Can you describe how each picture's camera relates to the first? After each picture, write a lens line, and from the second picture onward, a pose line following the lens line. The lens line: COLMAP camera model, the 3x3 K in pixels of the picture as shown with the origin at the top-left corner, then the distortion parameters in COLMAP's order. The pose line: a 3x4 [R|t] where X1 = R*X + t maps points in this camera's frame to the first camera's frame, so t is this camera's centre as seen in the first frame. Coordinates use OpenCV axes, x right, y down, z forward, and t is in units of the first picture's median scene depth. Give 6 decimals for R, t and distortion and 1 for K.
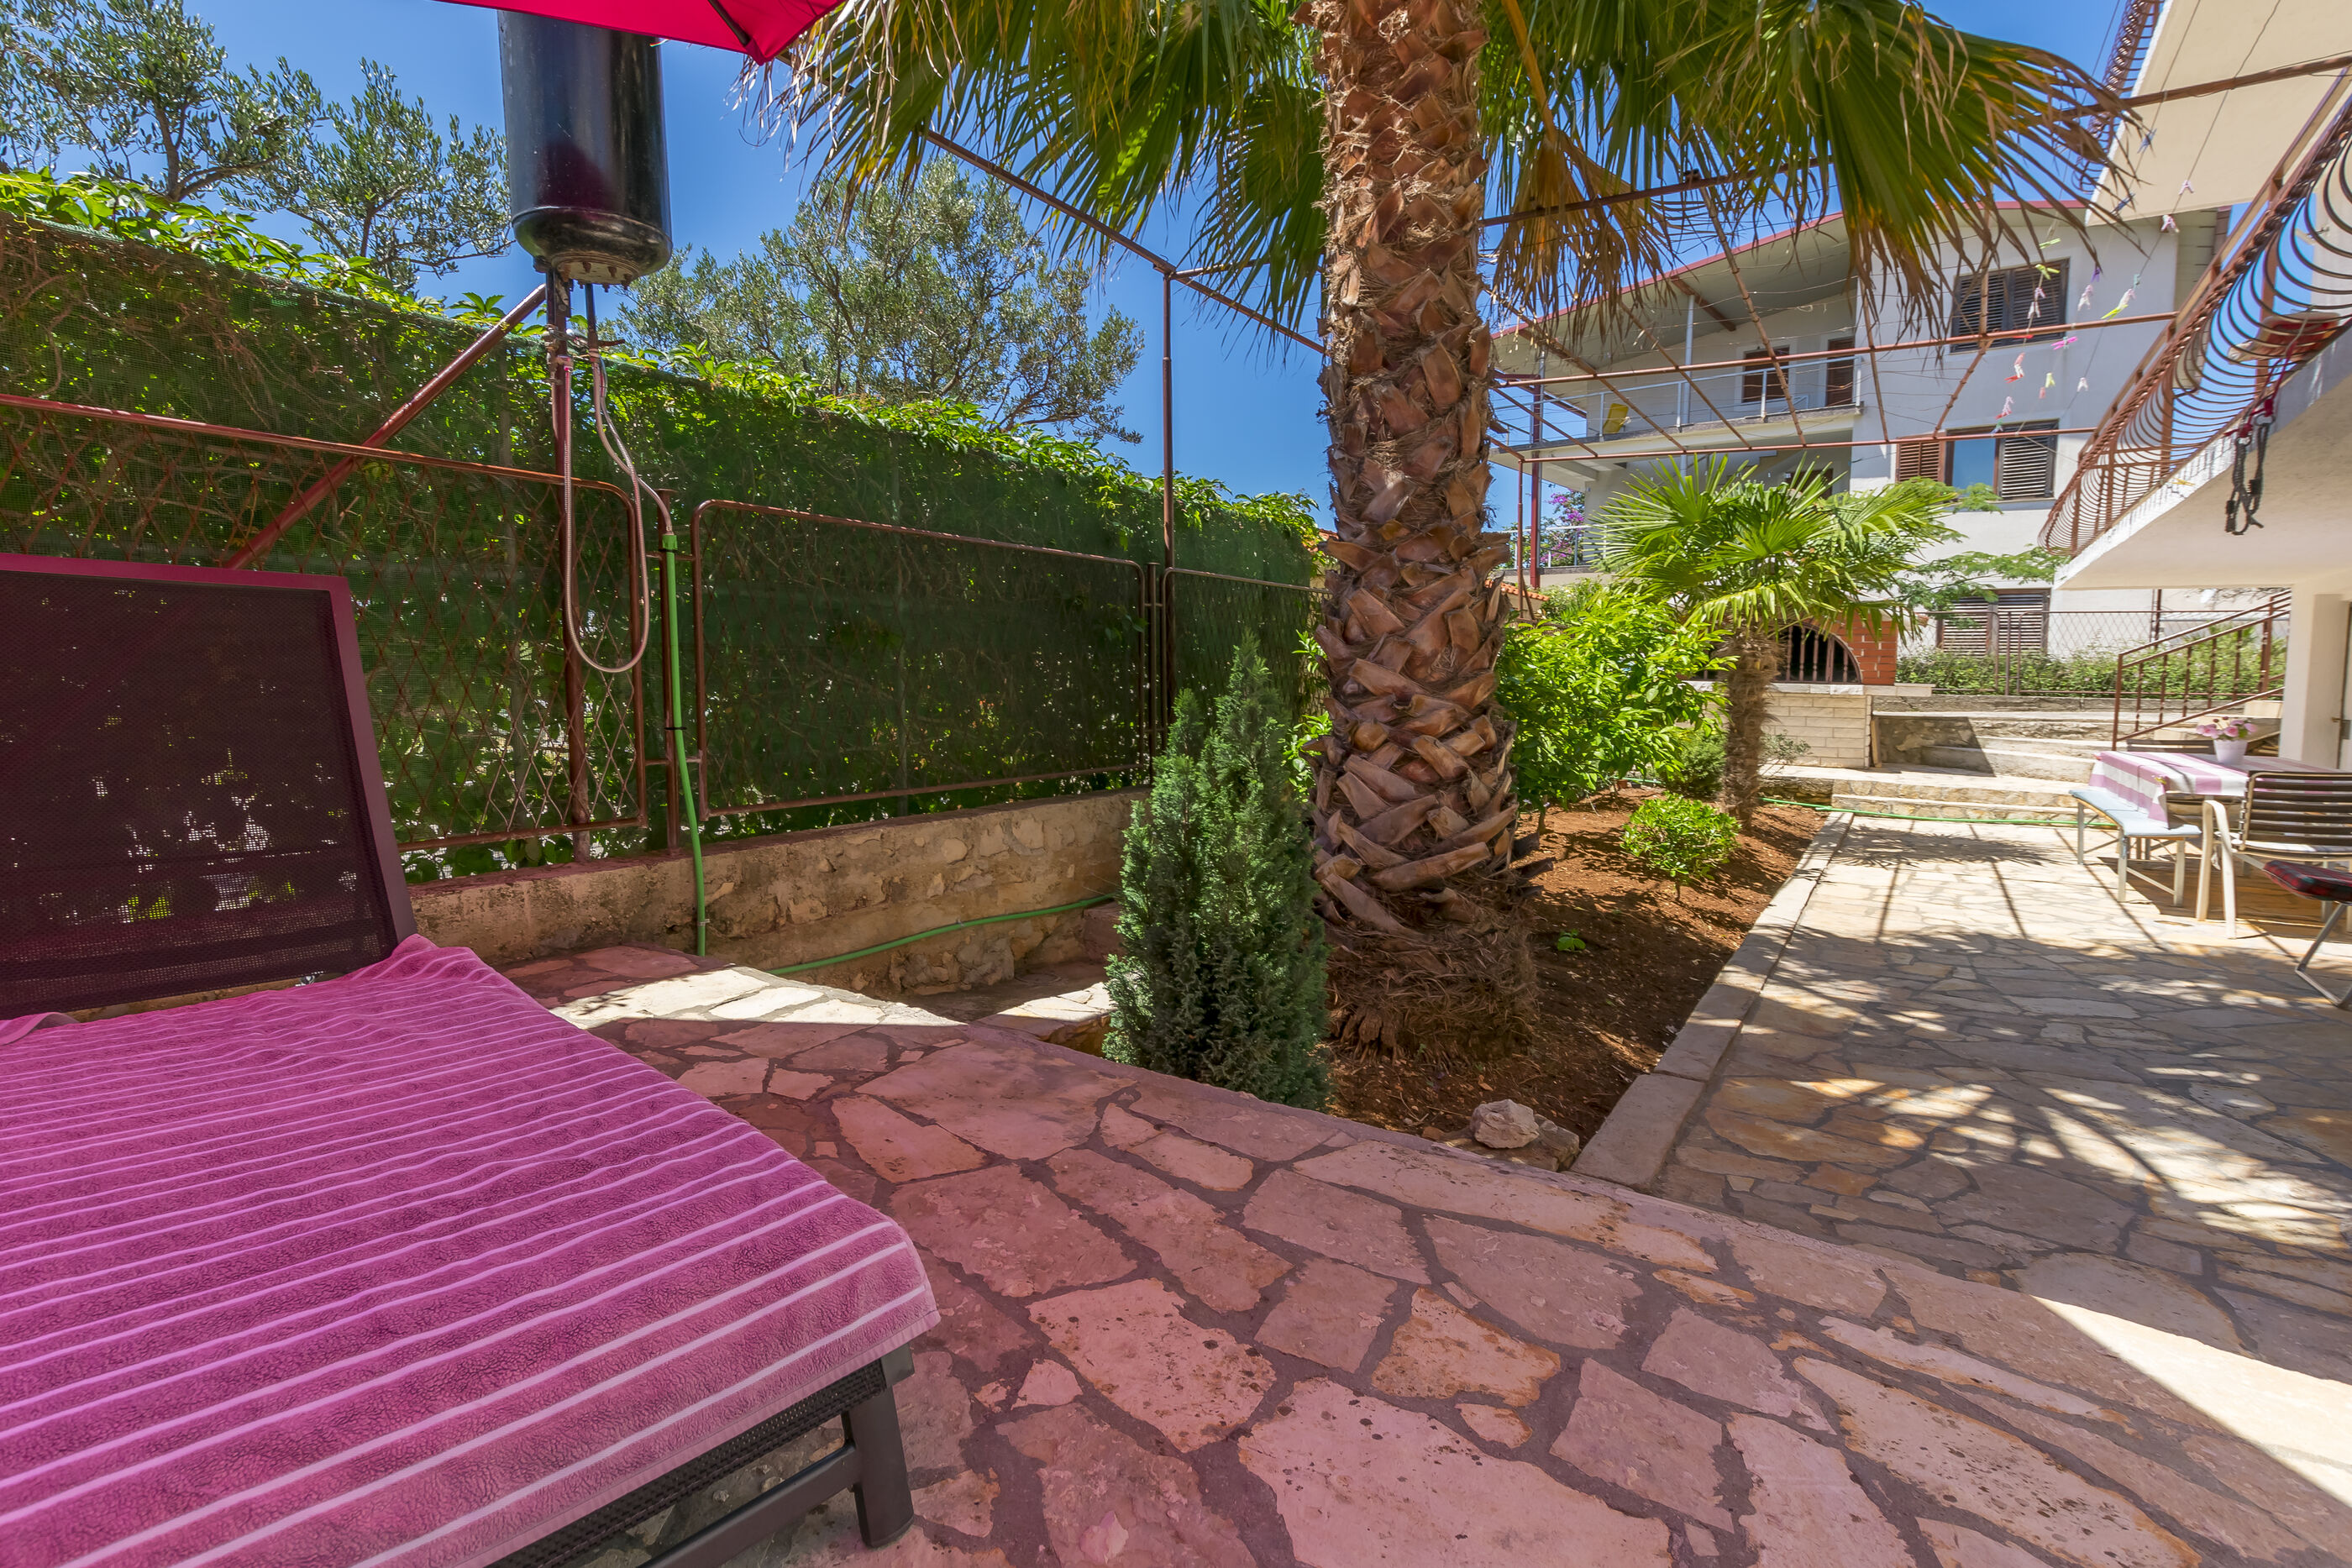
lens RADIAL K [[1014.9, 0, 990.0], [0, 1014.9, 722.6], [0, 0, 1]] dist [0.001783, 0.000181]
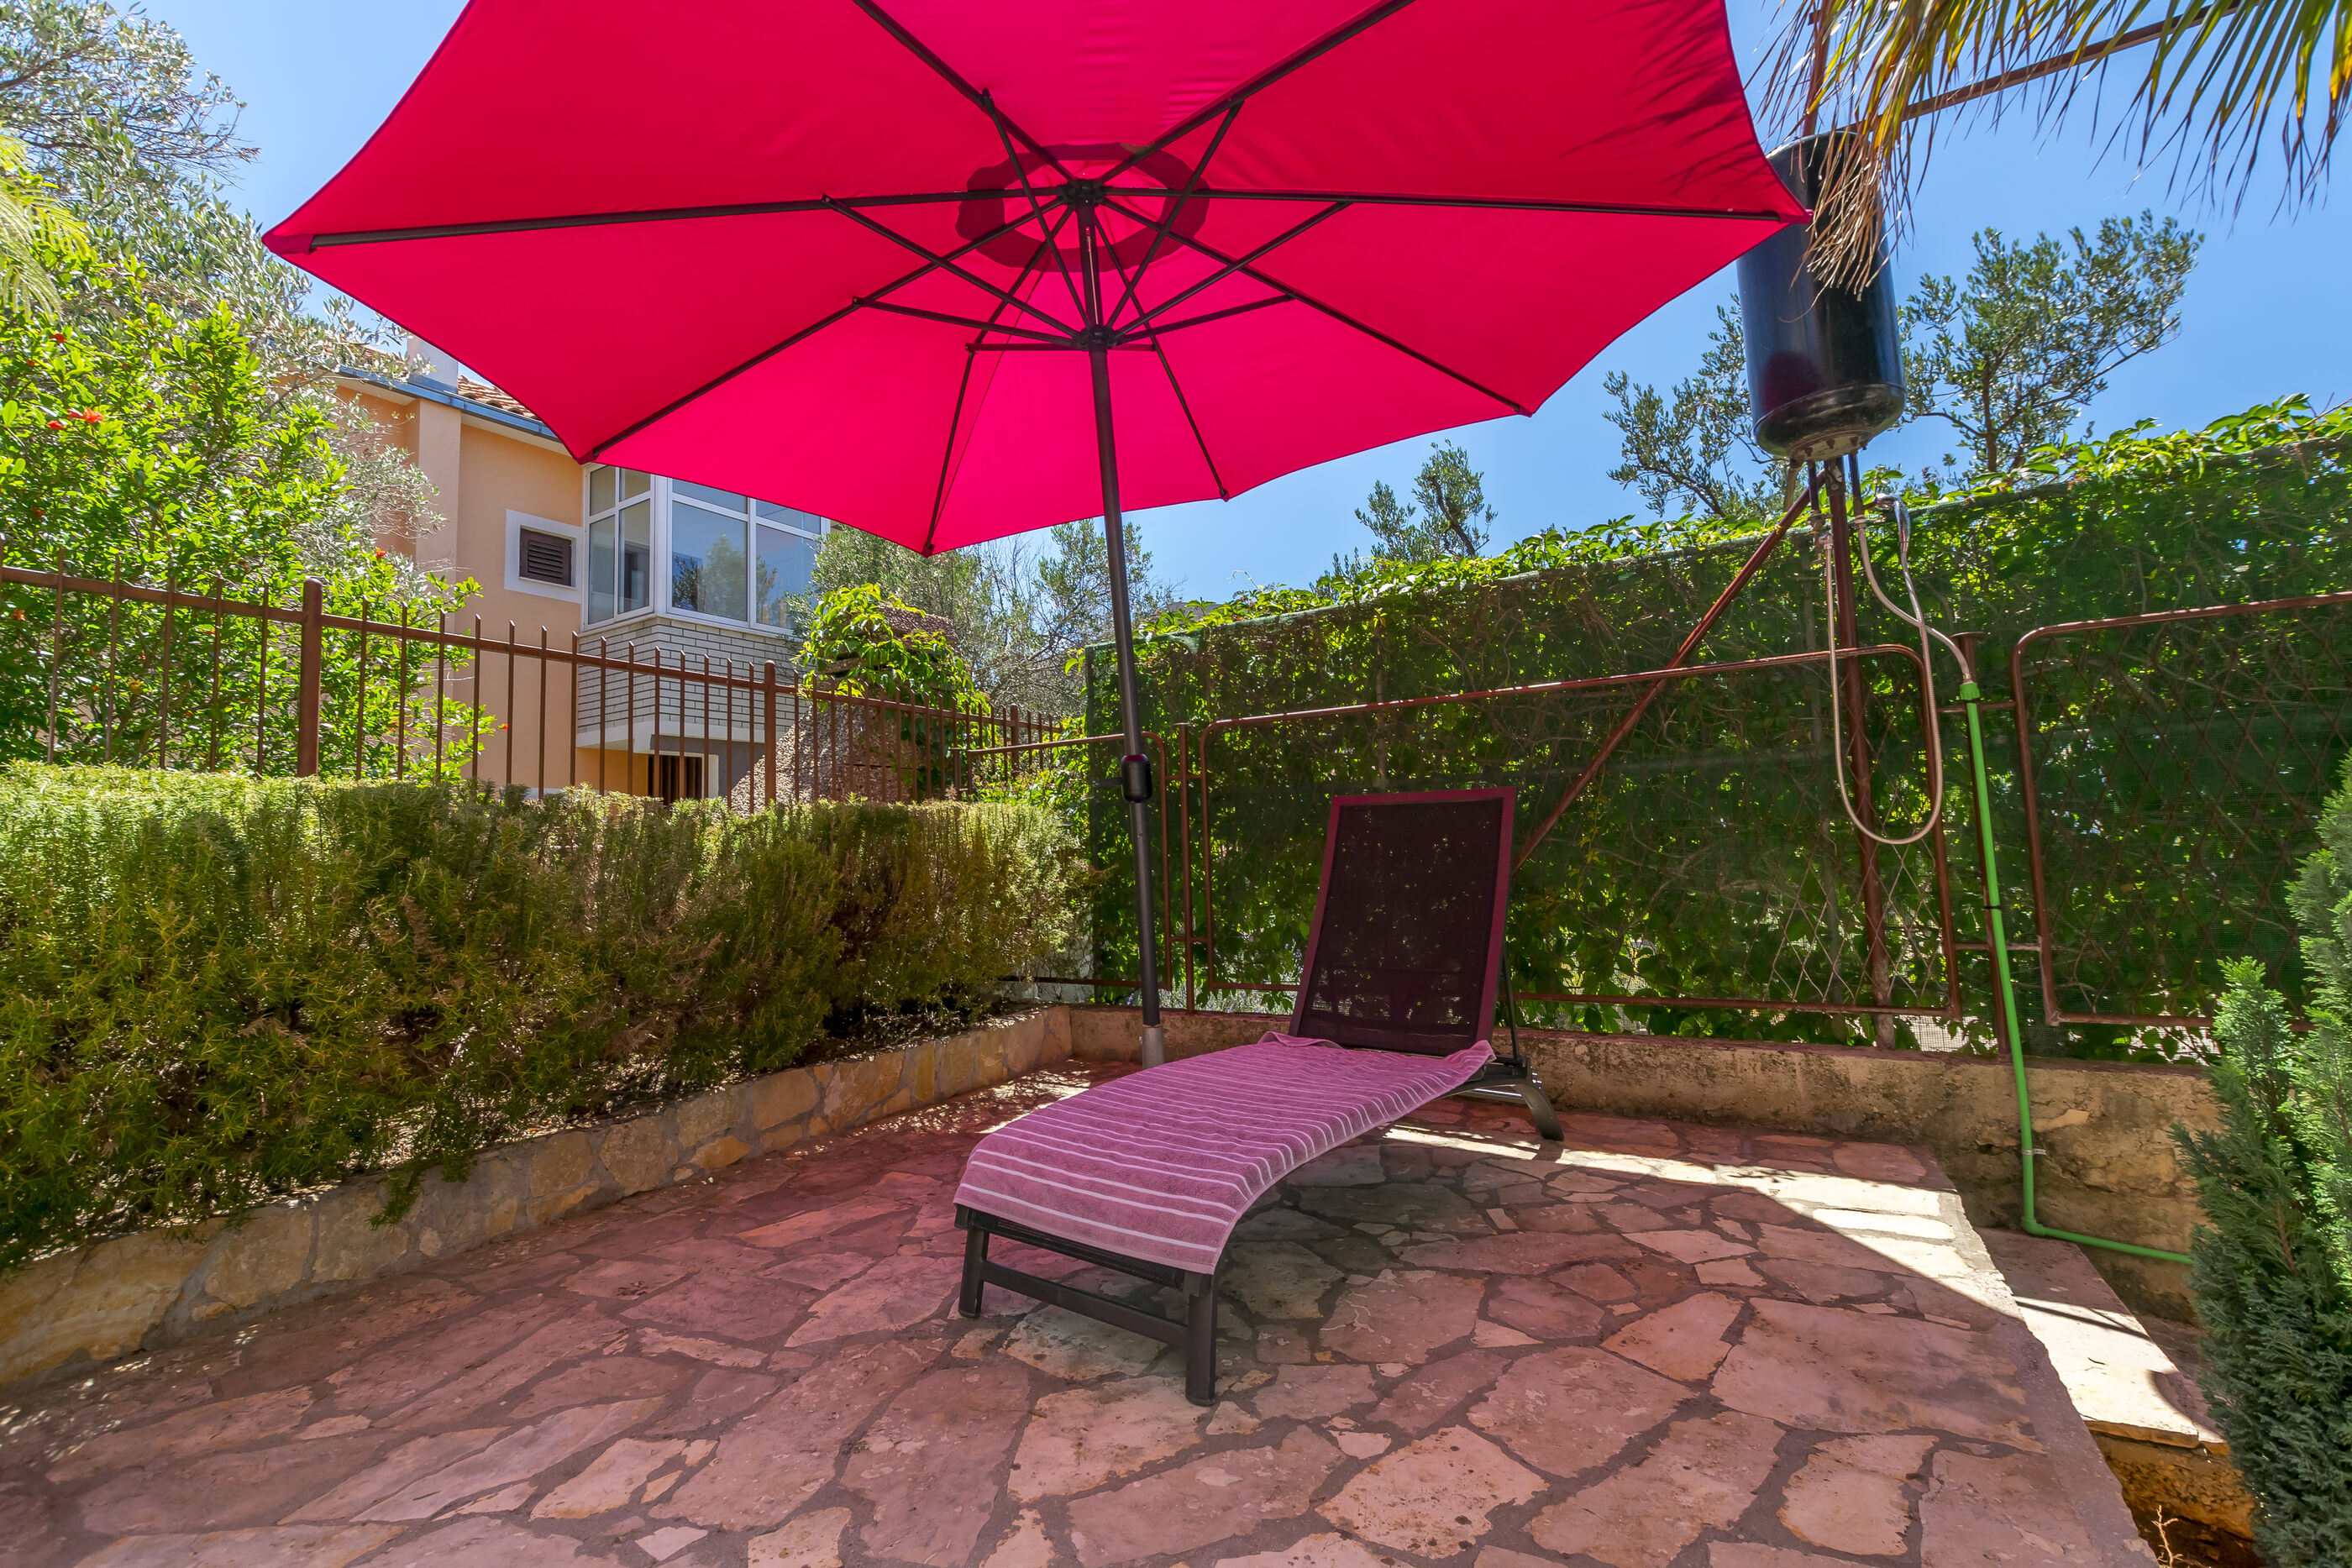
lens RADIAL K [[1023.7, 0, 1176.0], [0, 1023.7, 784.0], [0, 0, 1]] dist [0.003983, 0.000268]
pose [[0.157958, -0.092426, -0.983111, 0.699757], [-0.025083, 0.994913, -0.097566, 0.006832], [0.987127, 0.040071, 0.154836, 0.317294]]
